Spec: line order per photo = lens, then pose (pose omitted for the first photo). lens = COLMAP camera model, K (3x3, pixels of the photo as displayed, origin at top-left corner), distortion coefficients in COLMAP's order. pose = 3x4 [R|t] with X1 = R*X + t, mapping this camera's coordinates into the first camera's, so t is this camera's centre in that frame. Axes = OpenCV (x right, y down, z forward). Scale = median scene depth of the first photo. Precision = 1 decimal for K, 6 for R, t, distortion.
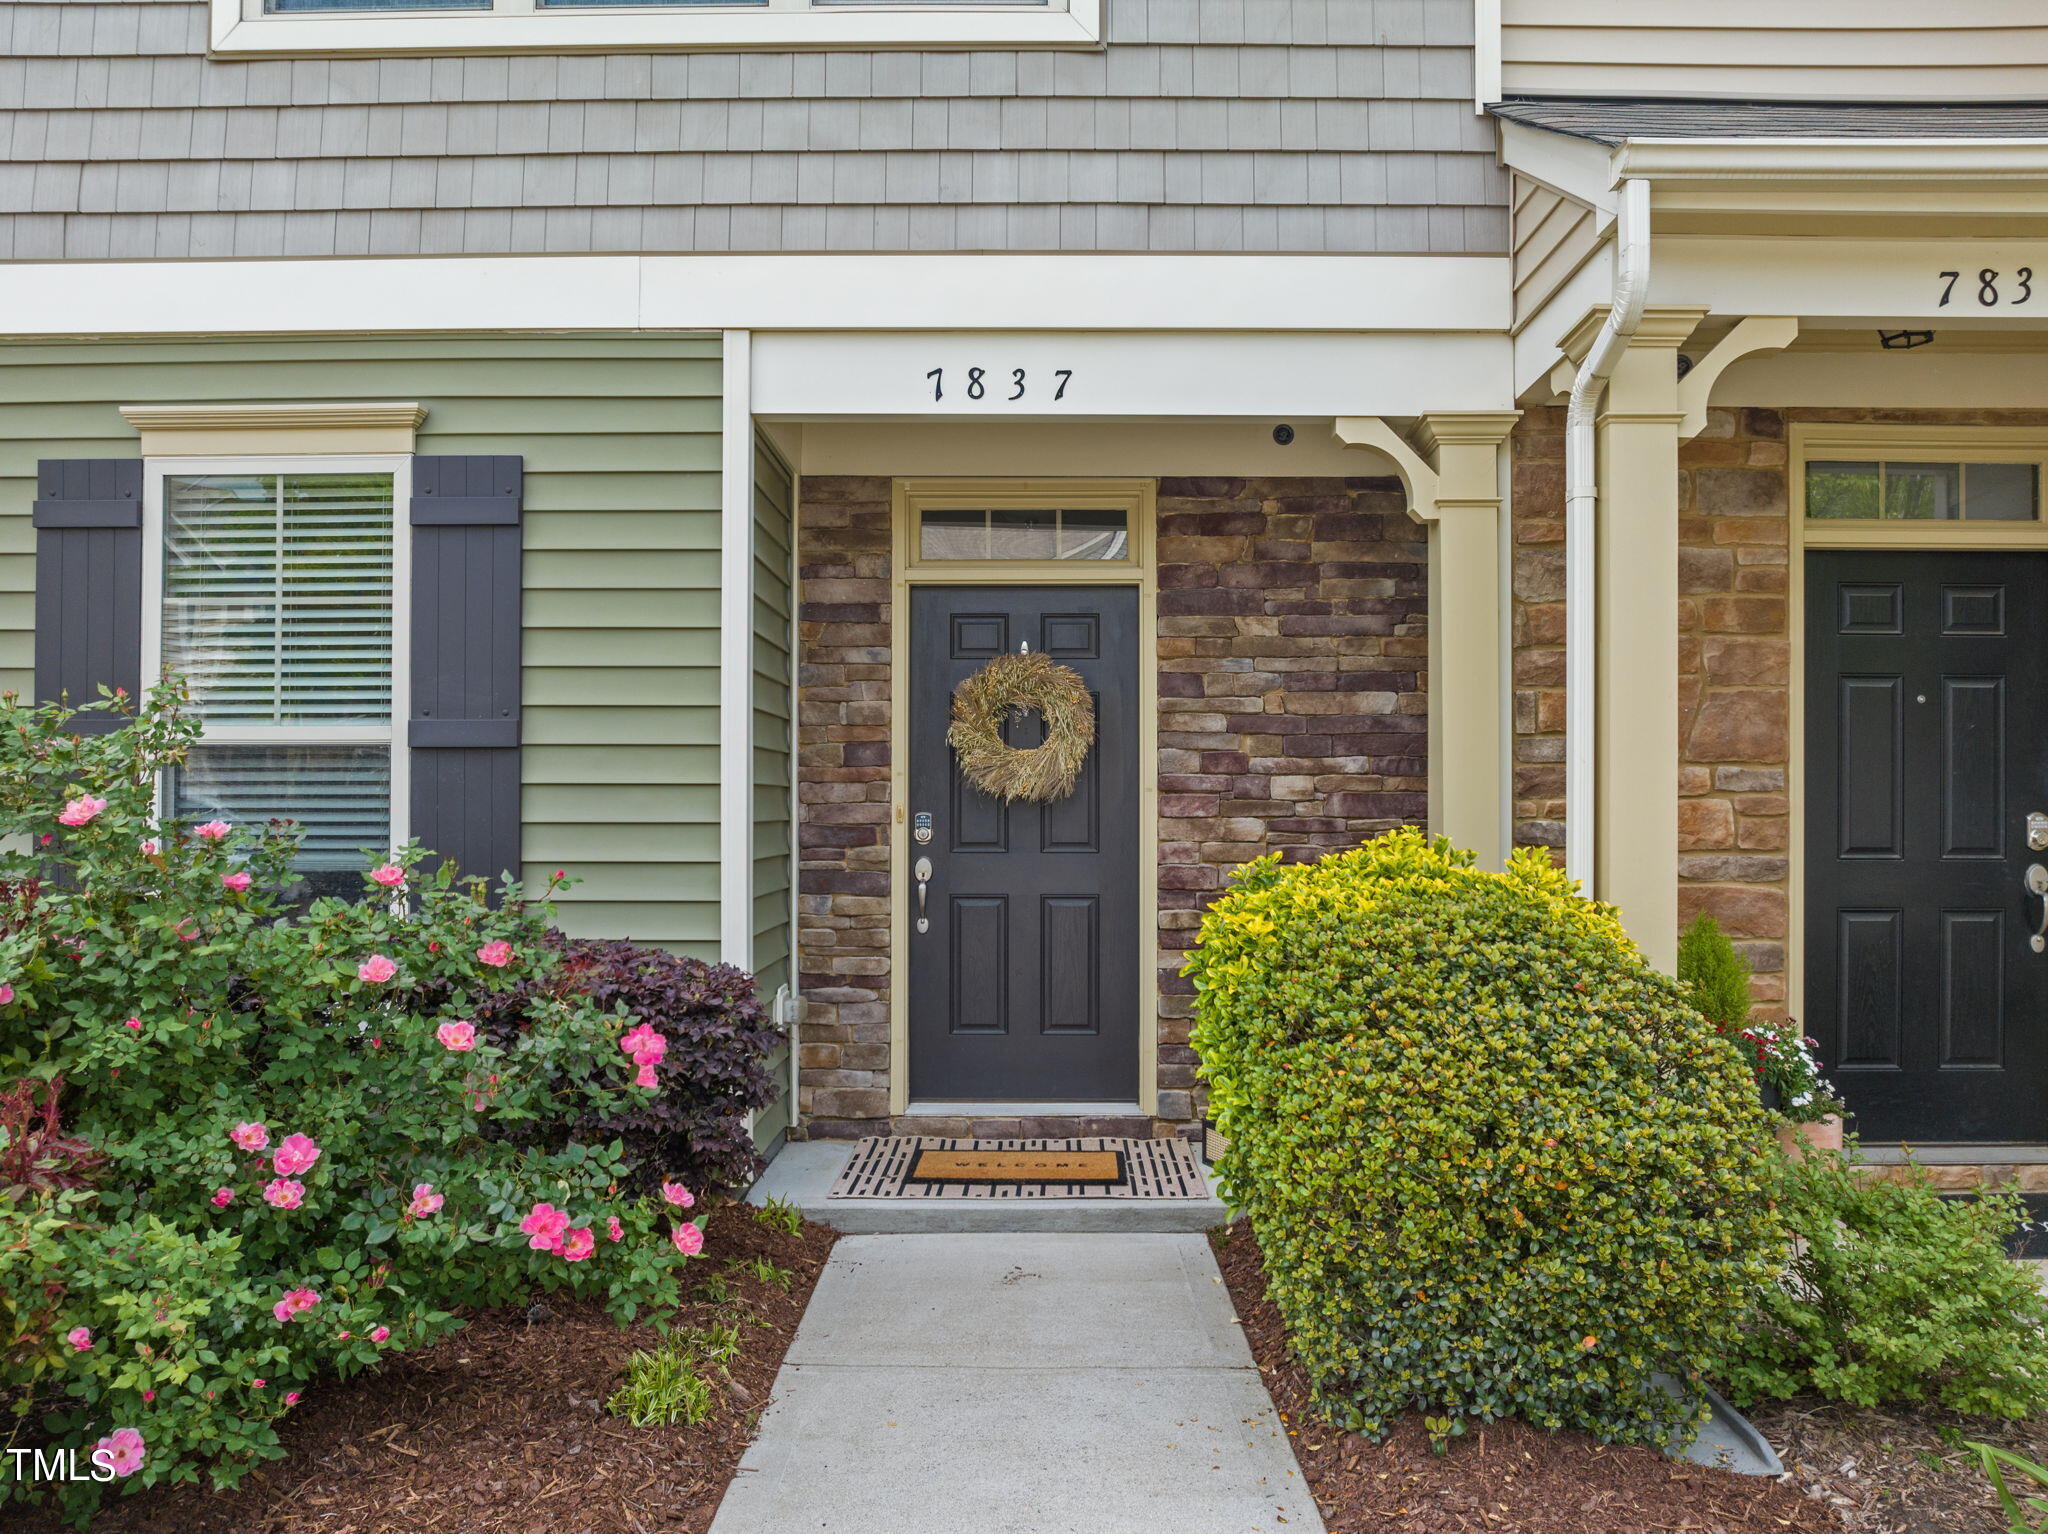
lens RADIAL K [[1511.3, 0, 1004.7], [0, 1511.3, 786.2], [0, 0, 1]] dist [-0.029498, -0.007569]
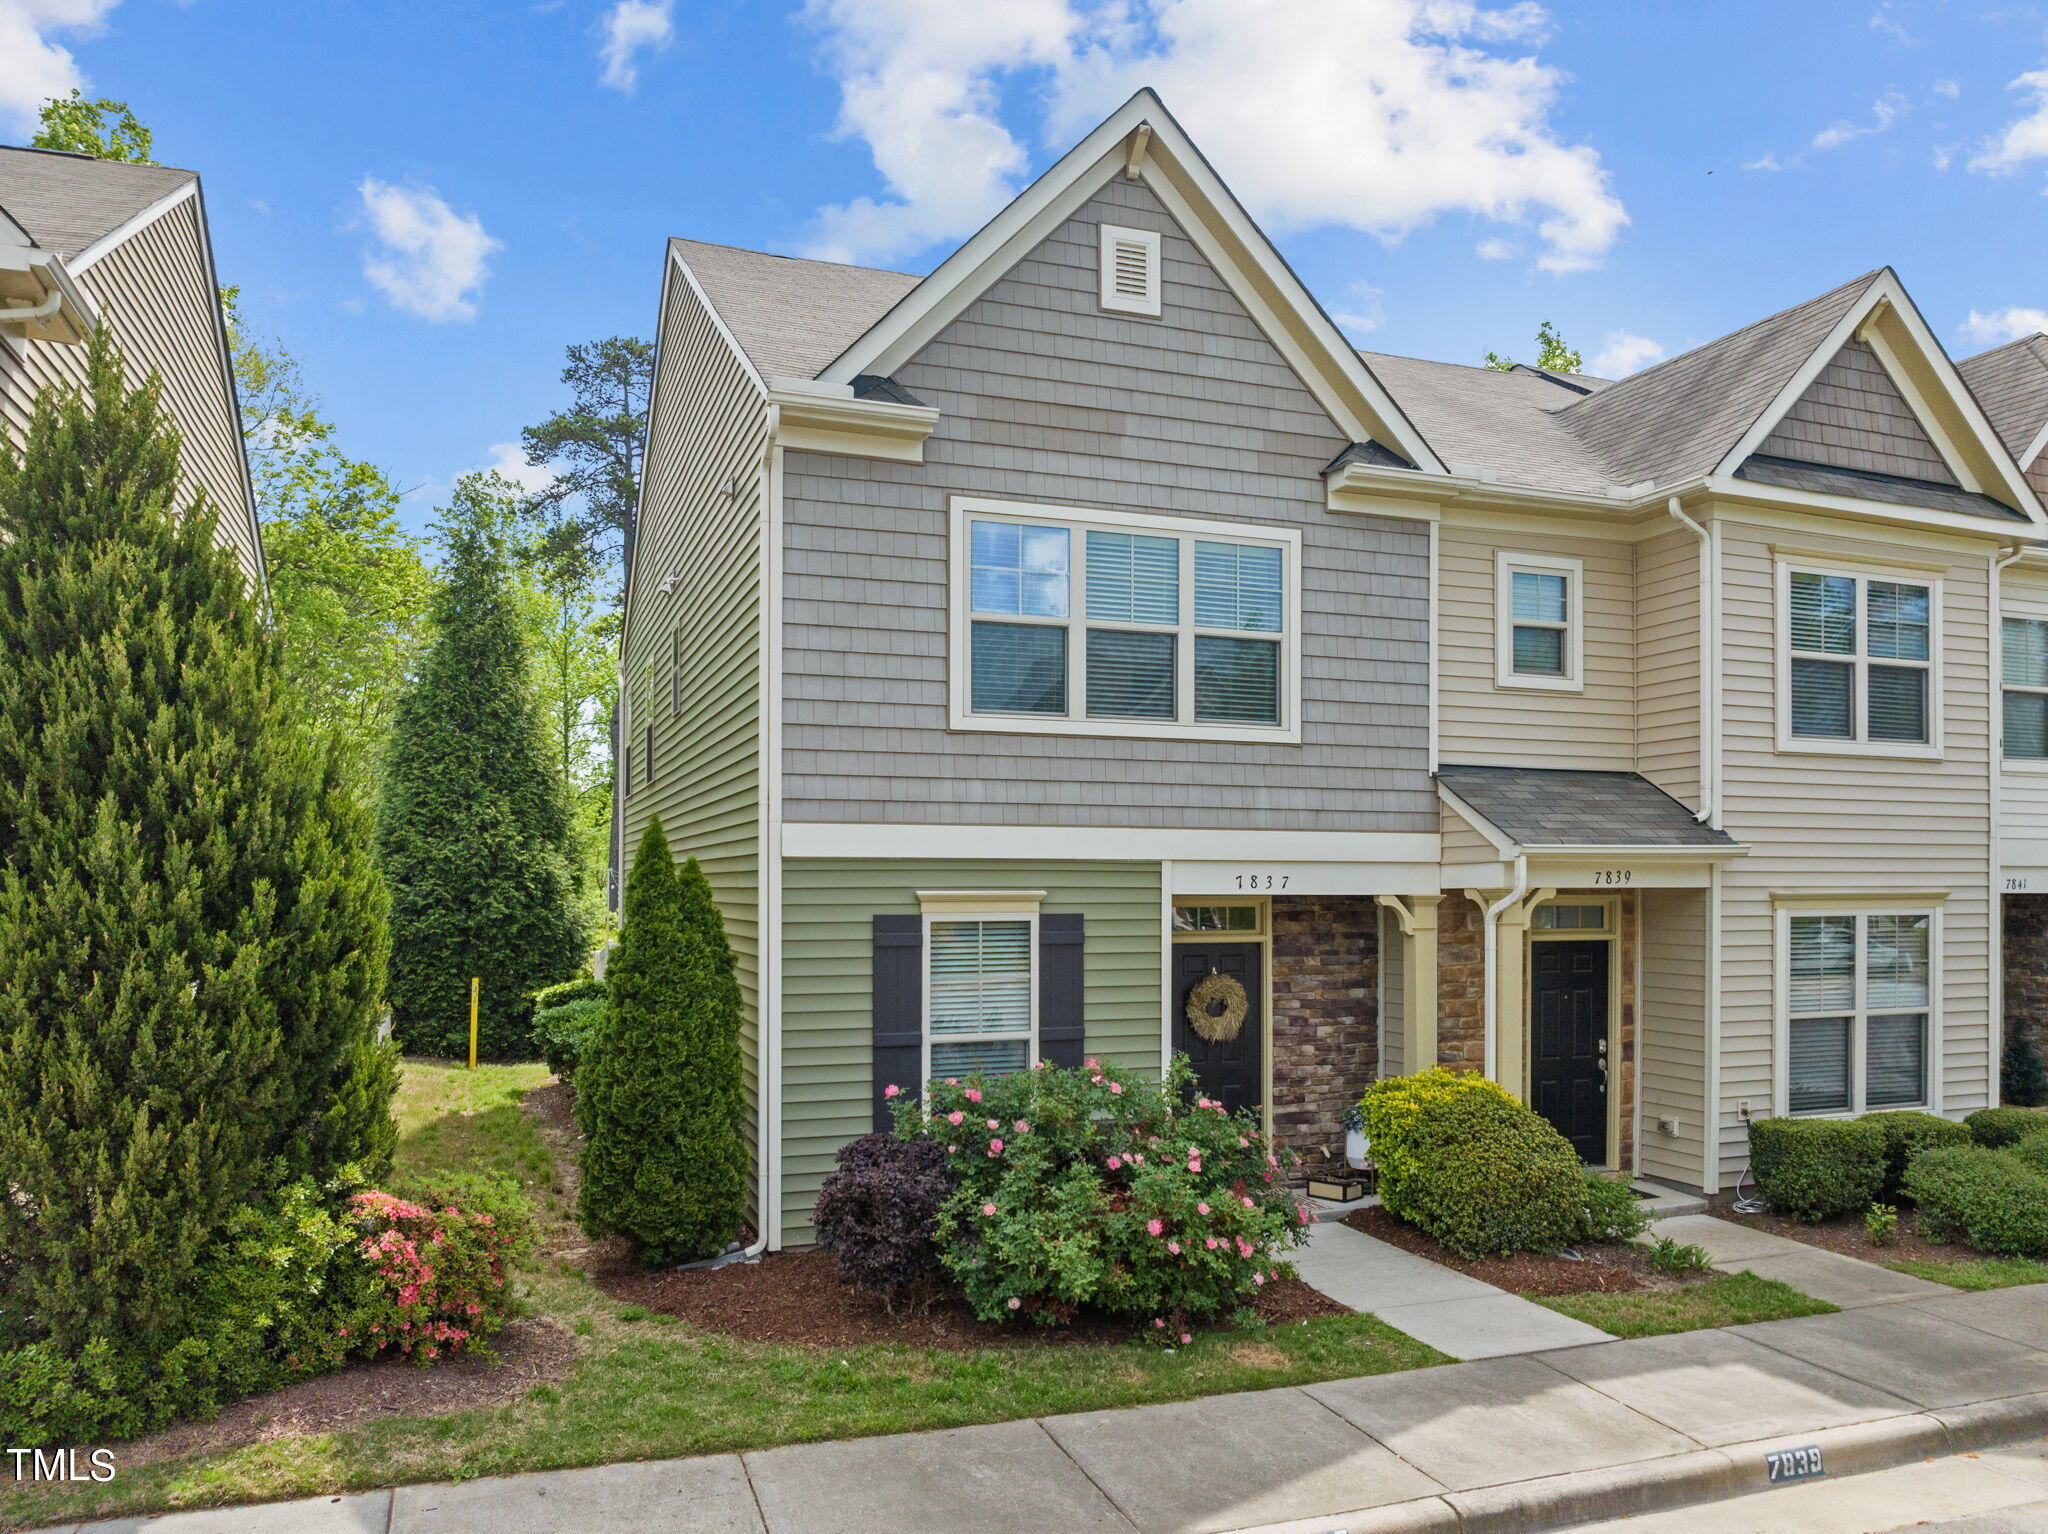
lens RADIAL K [[1511.3, 0, 1056.3], [0, 1511.3, 881.1], [0, 0, 1]] dist [-0.029498, -0.007569]
pose [[0.930603, -0.000566, 0.366030, -1.209046], [-0.001022, 0.999991, 0.004144, -0.277862], [-0.366029, -0.004231, 0.930594, -1.153717]]
